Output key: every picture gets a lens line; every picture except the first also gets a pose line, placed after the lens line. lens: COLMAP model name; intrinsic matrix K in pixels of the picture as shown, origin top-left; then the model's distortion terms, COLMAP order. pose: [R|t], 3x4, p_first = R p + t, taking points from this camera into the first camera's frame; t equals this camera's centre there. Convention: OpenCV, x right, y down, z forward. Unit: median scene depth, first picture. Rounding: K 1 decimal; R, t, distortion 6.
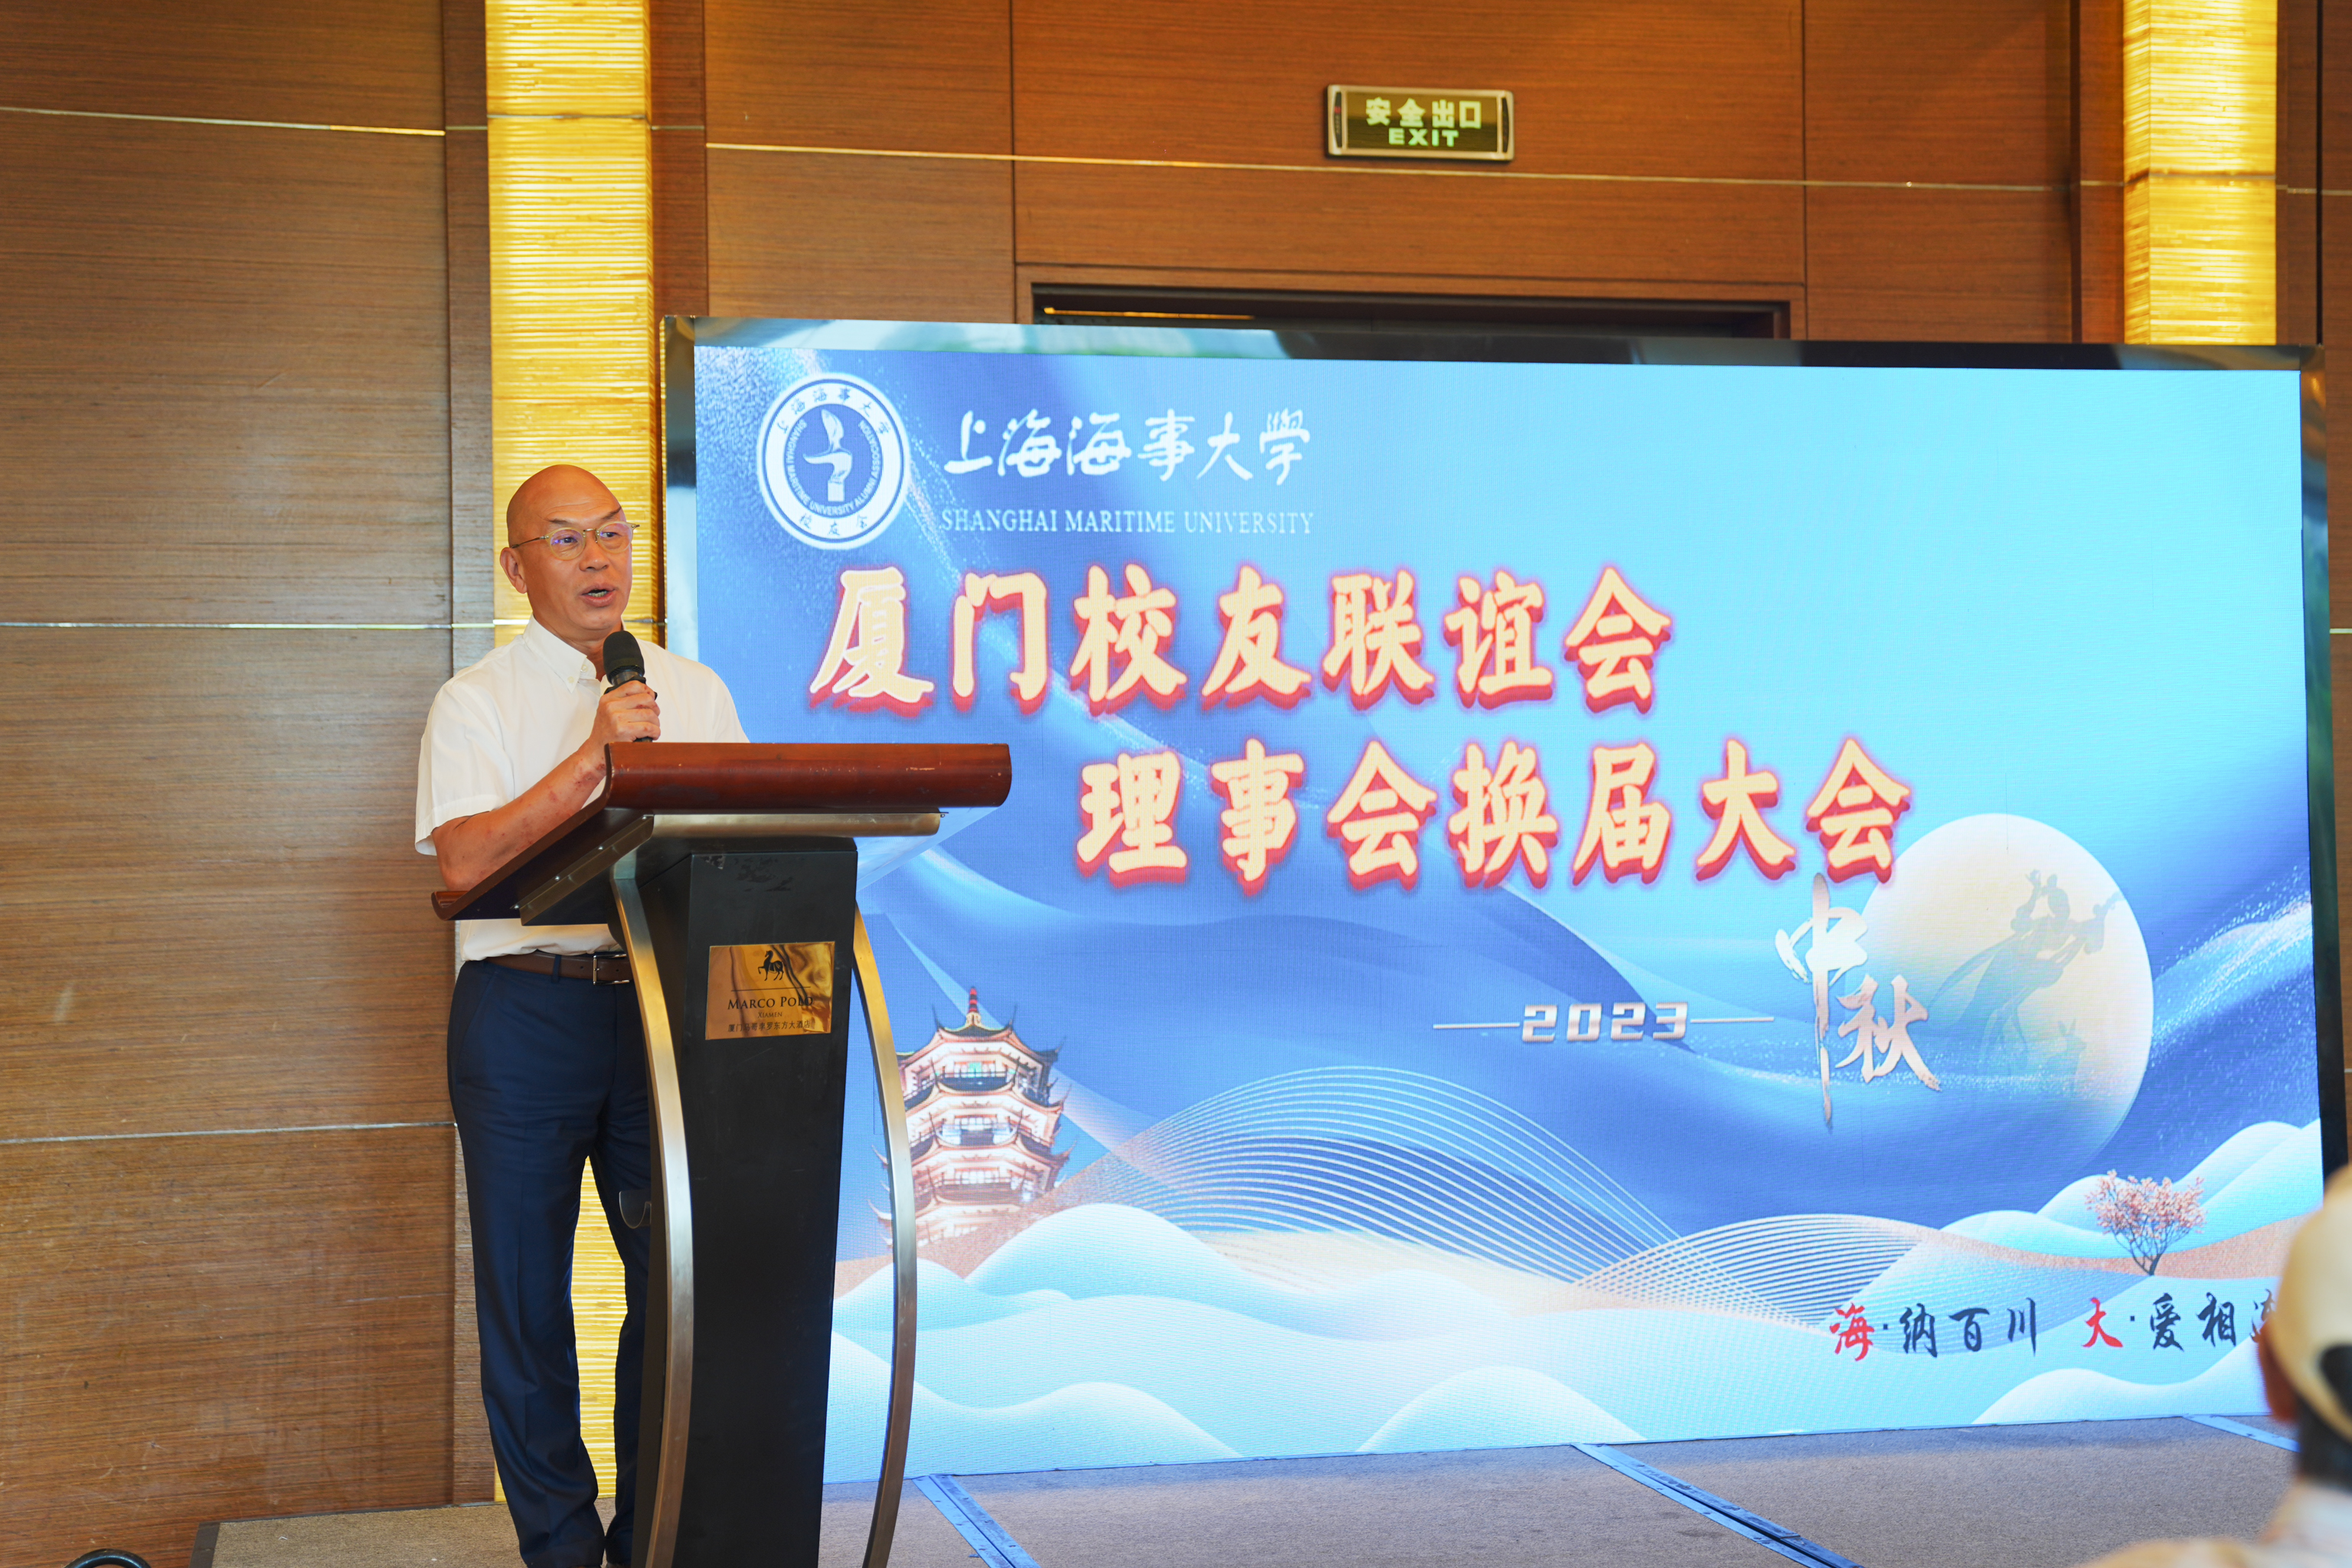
lens RADIAL K [[3417.2, 0, 1203.1], [0, 3417.2, 761.5], [0, 0, 1]] dist [0.135921, 0.341140]
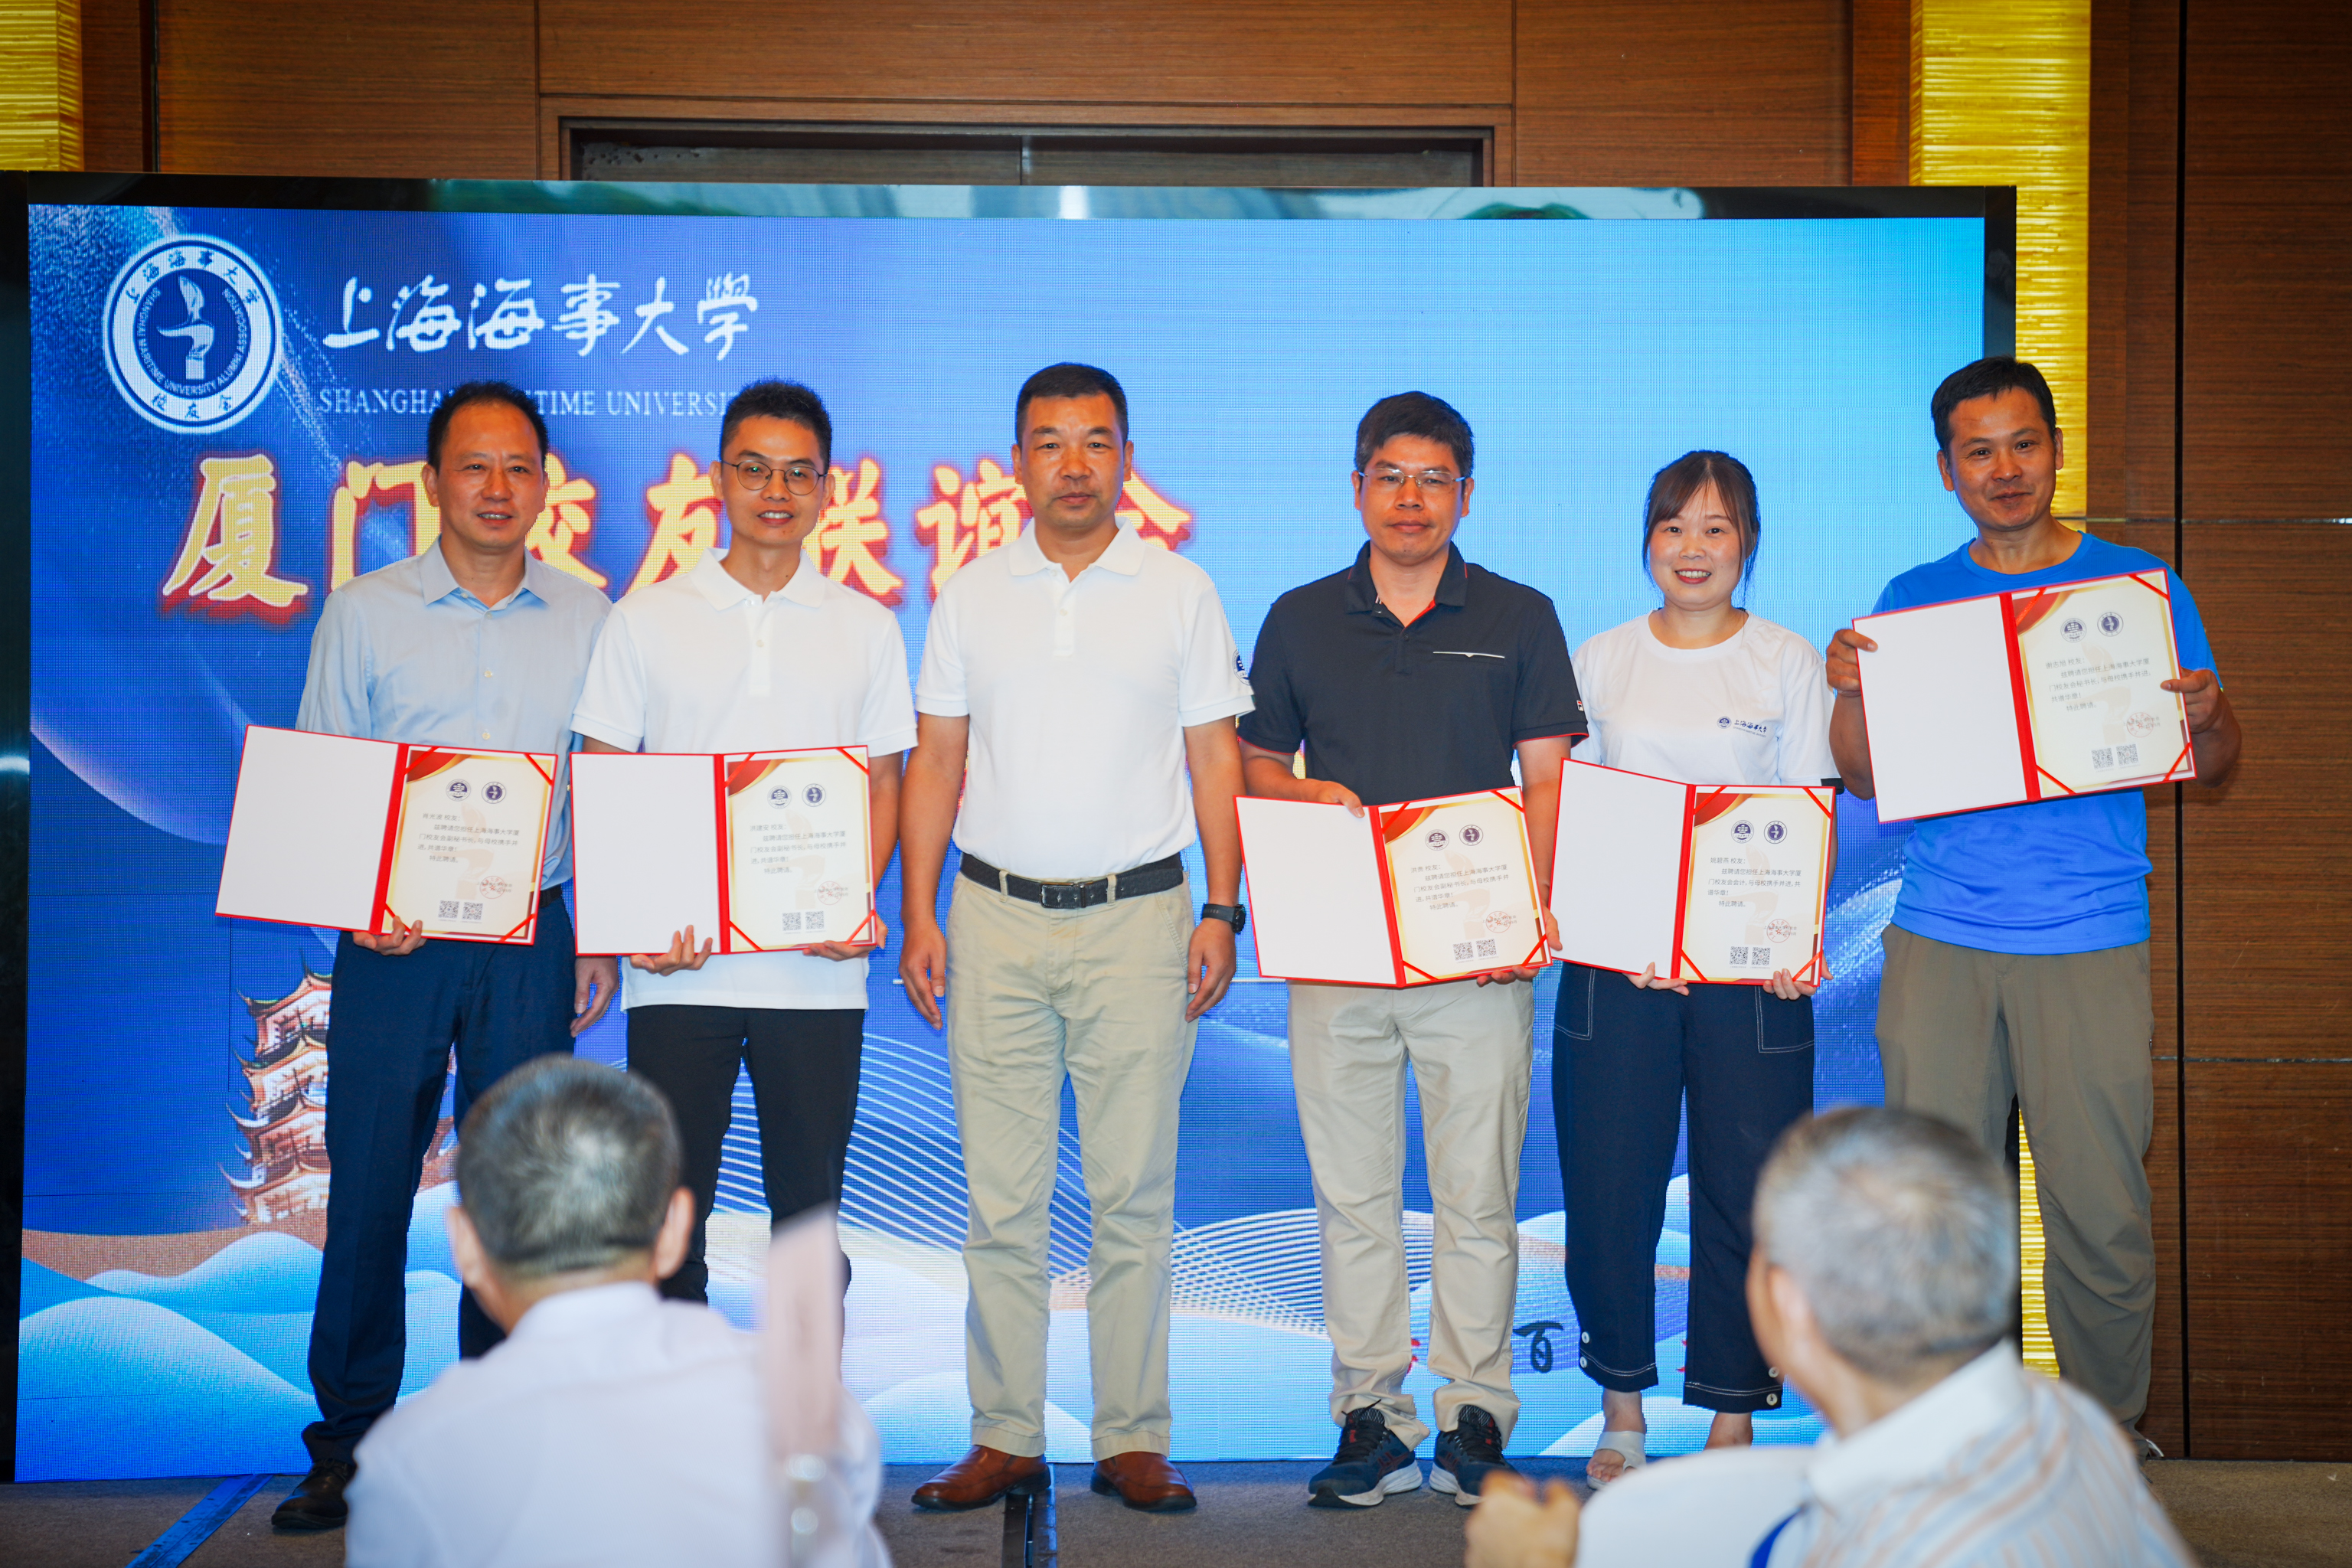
lens RADIAL K [[4717.7, 0, 1281.5], [0, 4717.7, 712.1], [0, 0, 1]] dist [0.307637, 0.485939]
pose [[0.983046, 0.010446, -0.183062, 0.384564], [-0.007133, 0.999799, 0.018743, -0.014629], [0.183221, -0.017120, 0.982923, -0.167948]]
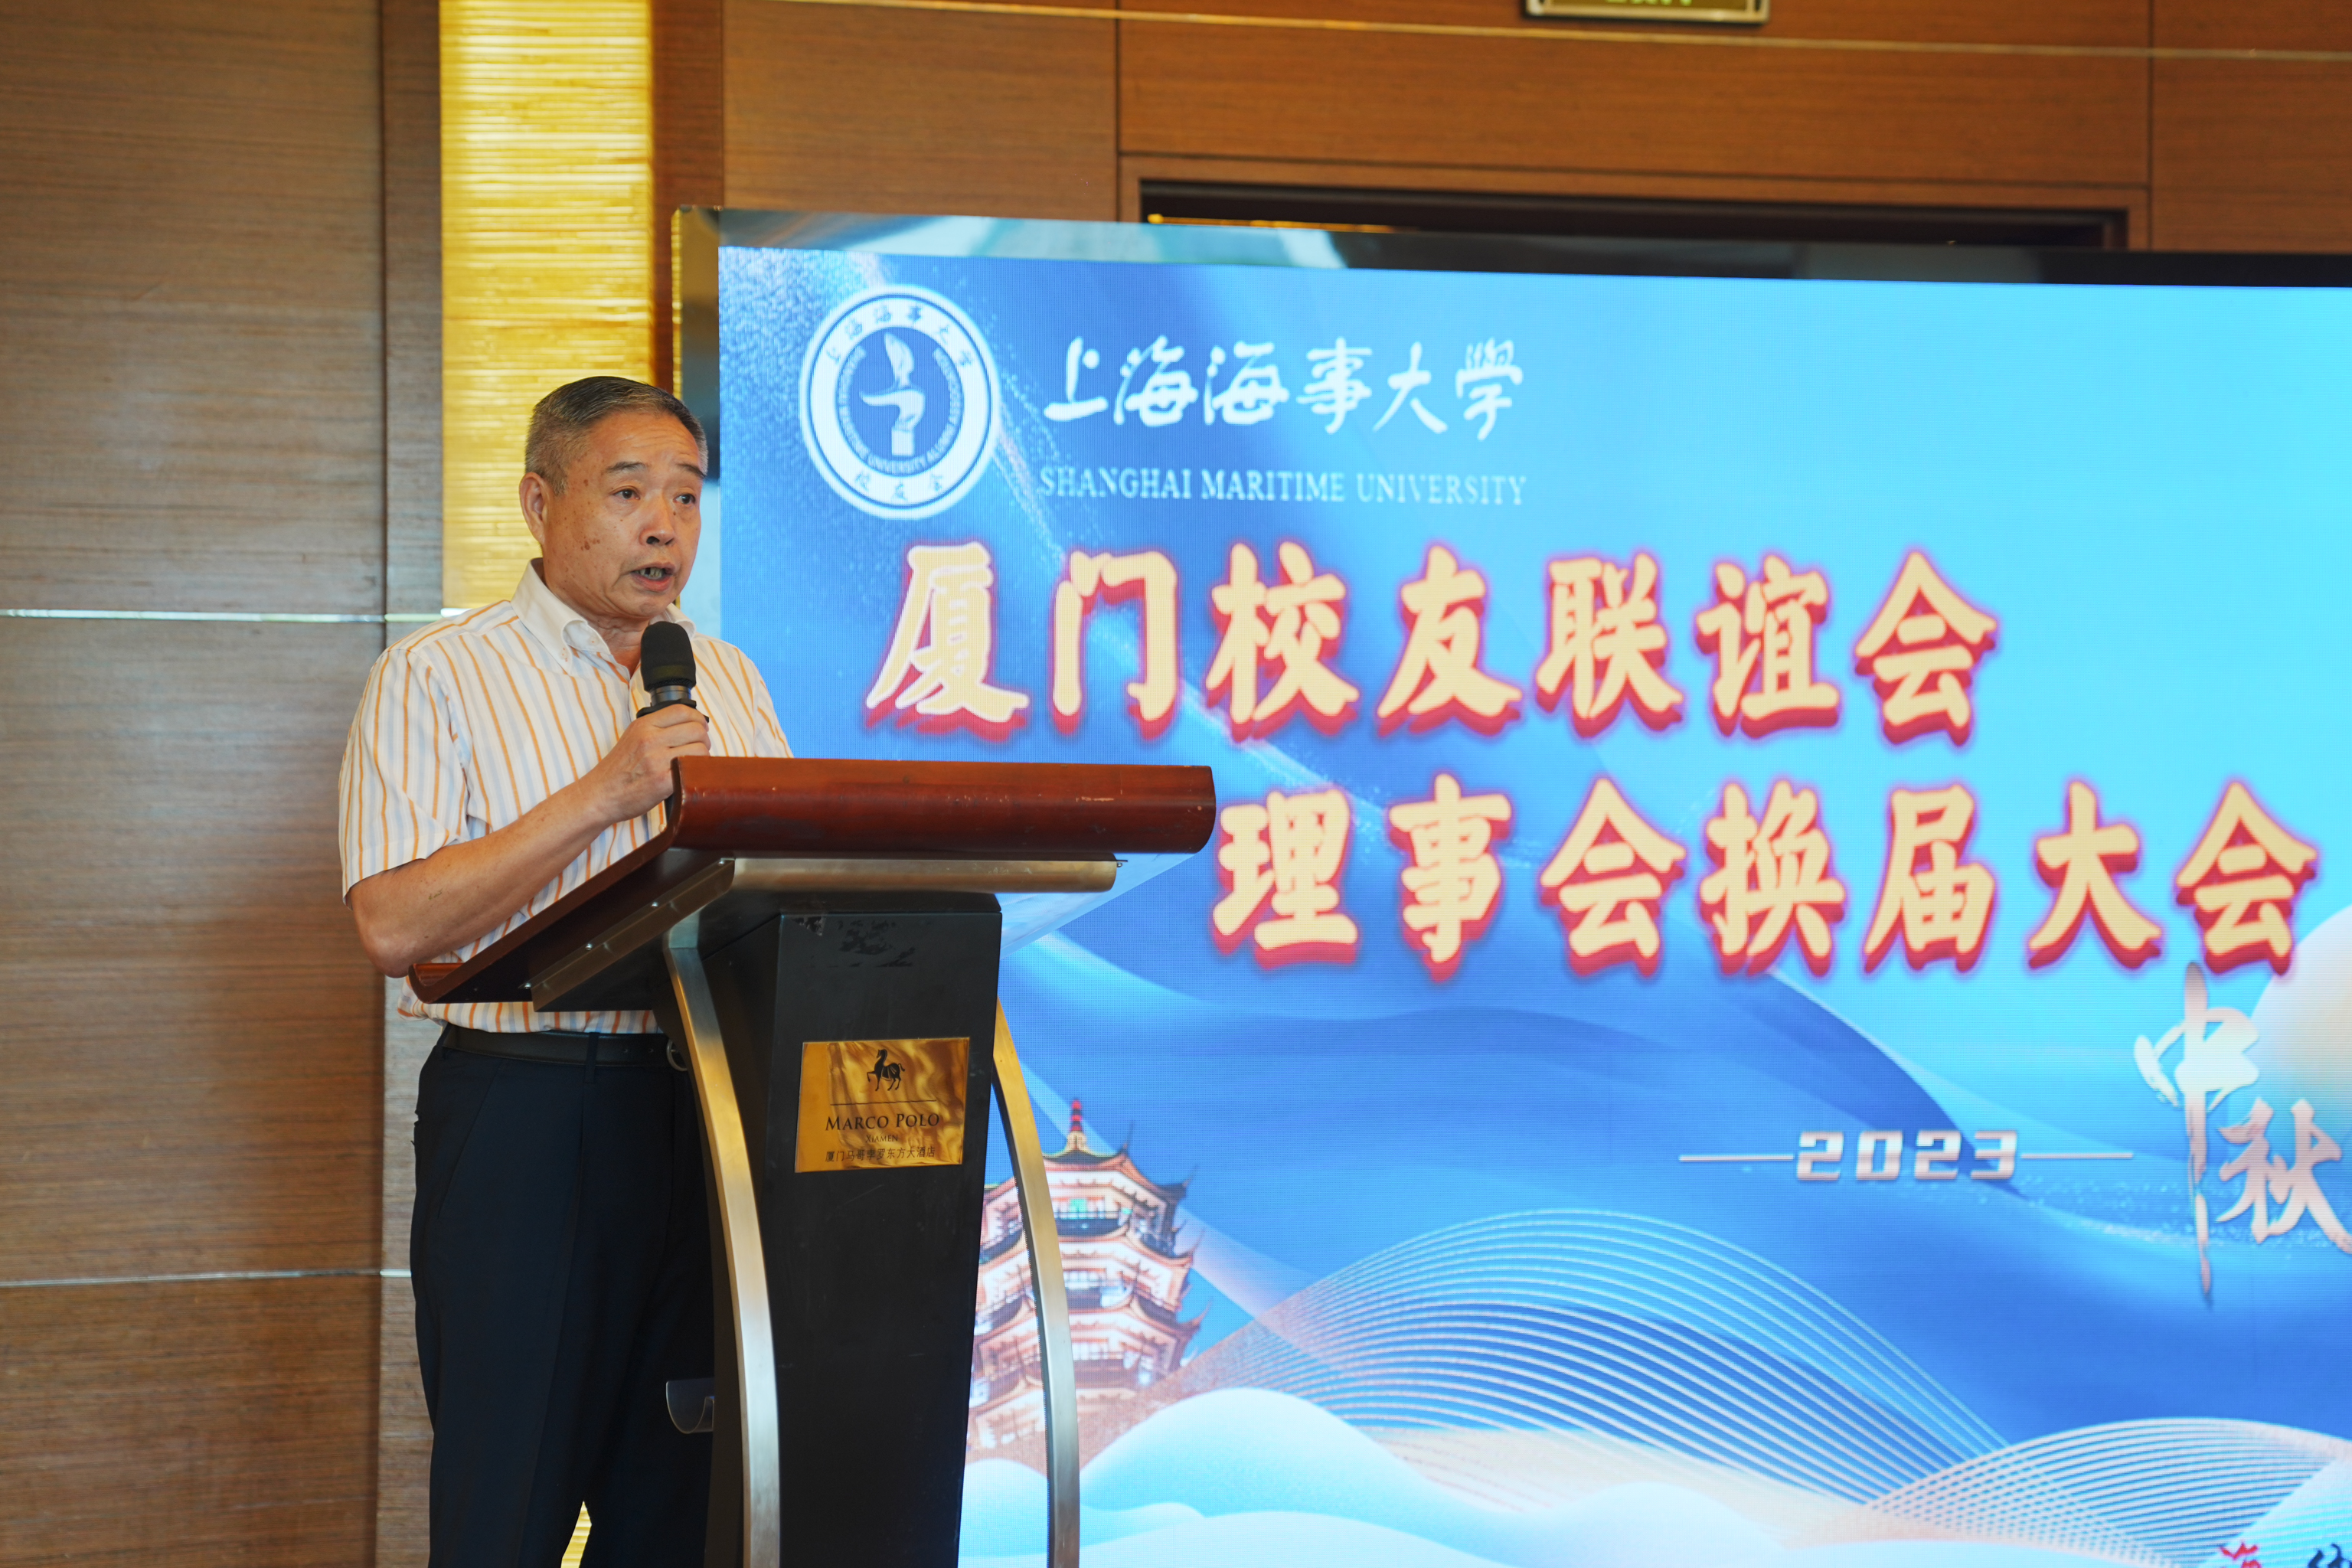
lens RADIAL K [[4064.6, 0, 1147.0], [0, 4064.6, 787.5], [0, 0, 1]] dist [0.246409, 0.350240]
pose [[0.999926, 0.009553, -0.007483, -0.044090], [-0.009619, 0.999915, -0.008854, 0.004825], [0.007398, 0.008926, 0.999933, 0.096459]]
